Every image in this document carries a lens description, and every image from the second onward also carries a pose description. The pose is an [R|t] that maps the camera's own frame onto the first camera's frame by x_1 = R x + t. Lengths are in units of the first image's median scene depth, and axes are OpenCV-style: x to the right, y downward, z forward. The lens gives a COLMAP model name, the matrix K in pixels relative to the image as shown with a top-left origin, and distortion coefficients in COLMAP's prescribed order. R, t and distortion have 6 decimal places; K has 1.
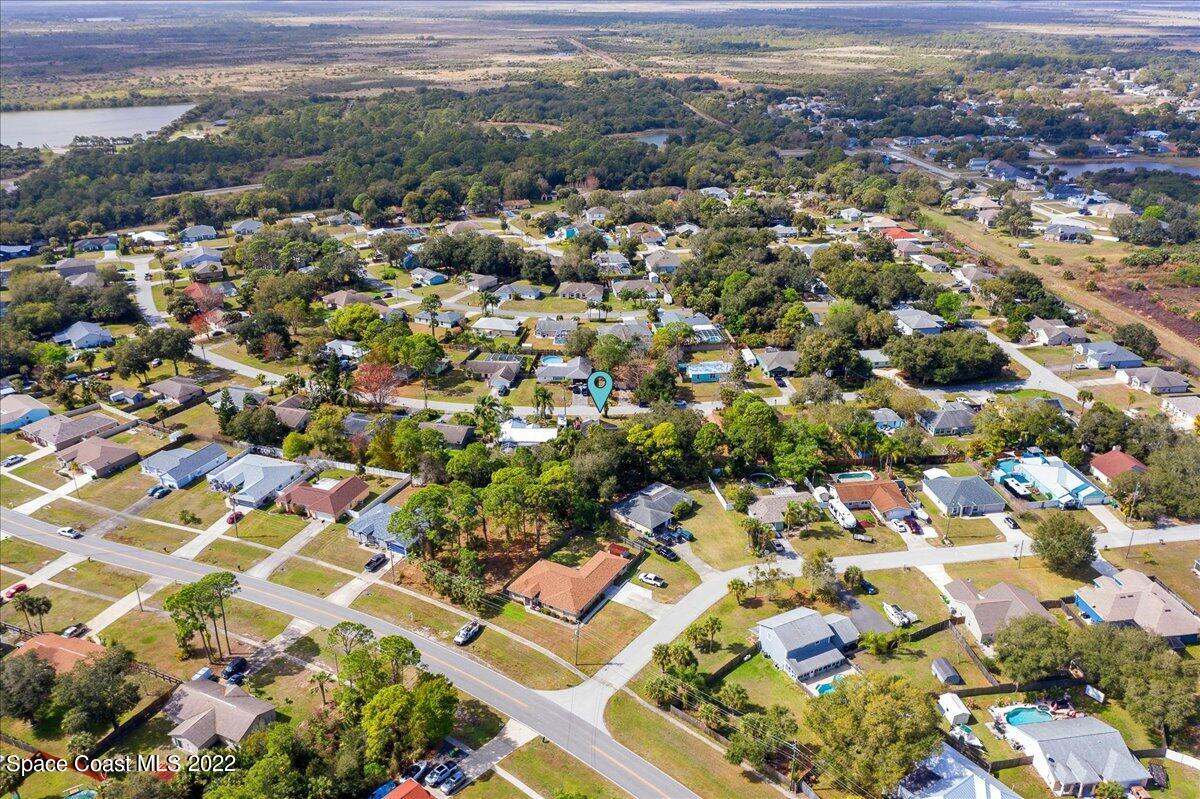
lens RADIAL K [[951.8, 0, 600.0], [0, 951.8, 399.5], [0, 0, 1]] dist [-0.004619, -0.006458]
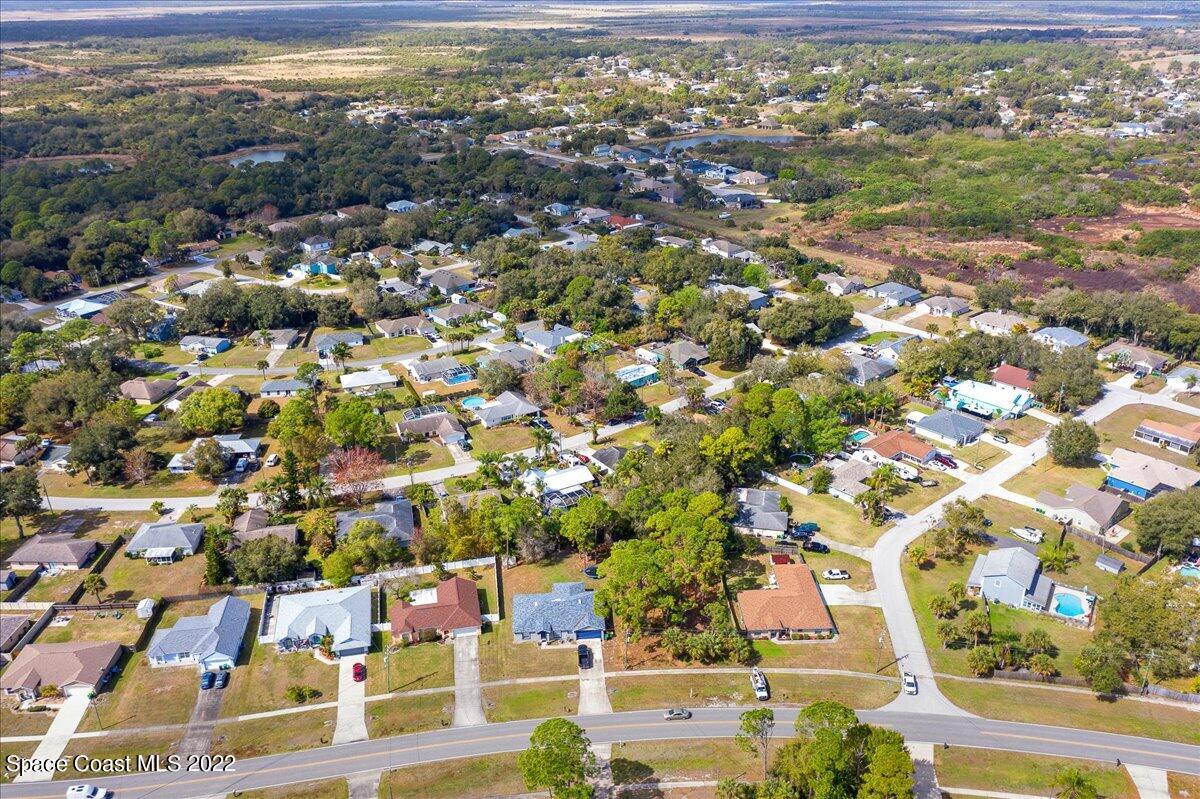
lens RADIAL K [[951.8, 0, 600.0], [0, 951.8, 399.5], [0, 0, 1]] dist [-0.004619, -0.006458]
pose [[0.845067, -0.222327, 0.486243, -0.465019], [0.222579, 0.973180, 0.058140, -0.082625], [-0.486128, 0.059095, 0.871887, 0.169702]]
